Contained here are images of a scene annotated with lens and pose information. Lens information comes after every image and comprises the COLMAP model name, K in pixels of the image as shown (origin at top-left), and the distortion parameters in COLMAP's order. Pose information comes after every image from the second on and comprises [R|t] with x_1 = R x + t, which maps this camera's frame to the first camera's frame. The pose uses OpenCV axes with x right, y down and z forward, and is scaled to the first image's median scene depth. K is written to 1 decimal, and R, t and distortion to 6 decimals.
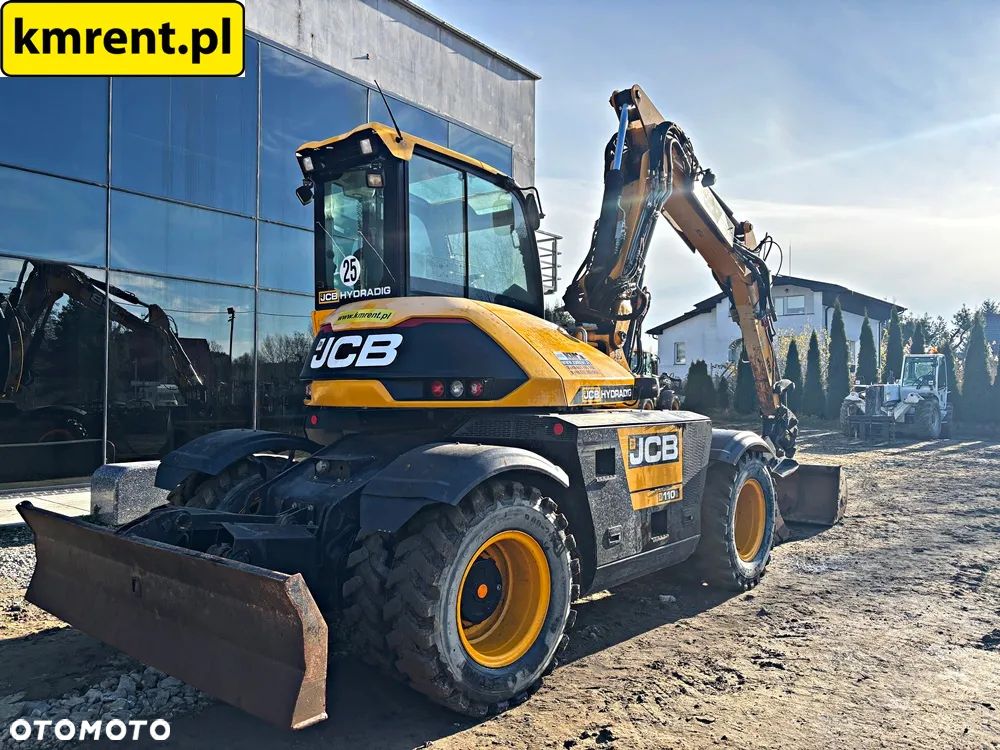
lens RADIAL K [[751.4, 0, 491.7], [0, 751.4, 362.3], [0, 0, 1]] dist [0.045369, -0.043129]
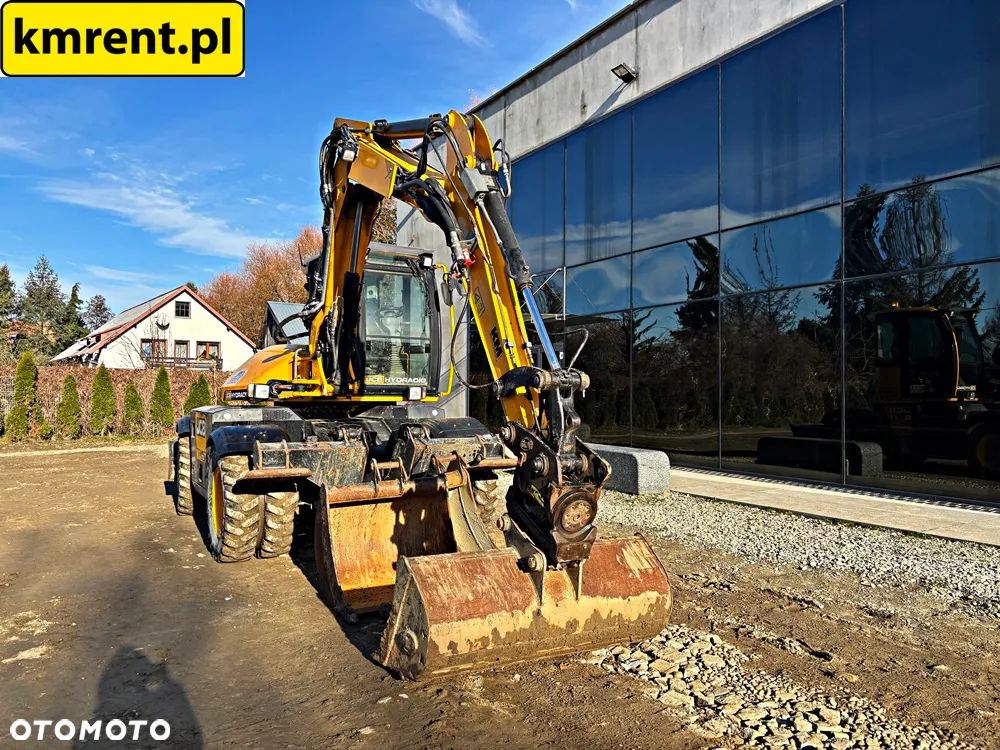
lens RADIAL K [[751.4, 0, 496.0], [0, 751.4, 369.5], [0, 0, 1]] dist [0.045369, -0.043129]
pose [[-0.350064, -0.038783, -0.935922, 1.514246], [0.027578, 0.998283, -0.051683, 0.087571], [0.936320, -0.043903, -0.348394, 2.126405]]
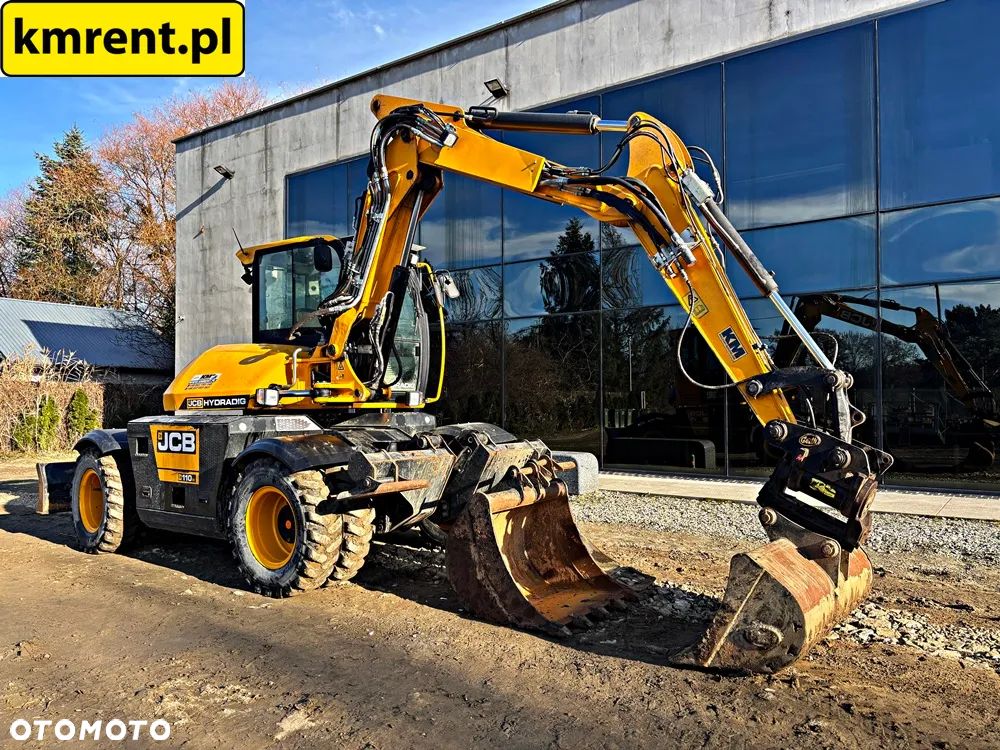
lens RADIAL K [[751.4, 0, 510.1], [0, 751.4, 375.9], [0, 0, 1]] dist [0.045369, -0.043129]
pose [[0.063359, -0.045153, -0.996969, 1.587833], [0.043055, 0.998170, -0.042471, 0.076115], [0.997062, -0.040233, 0.065187, 1.465760]]
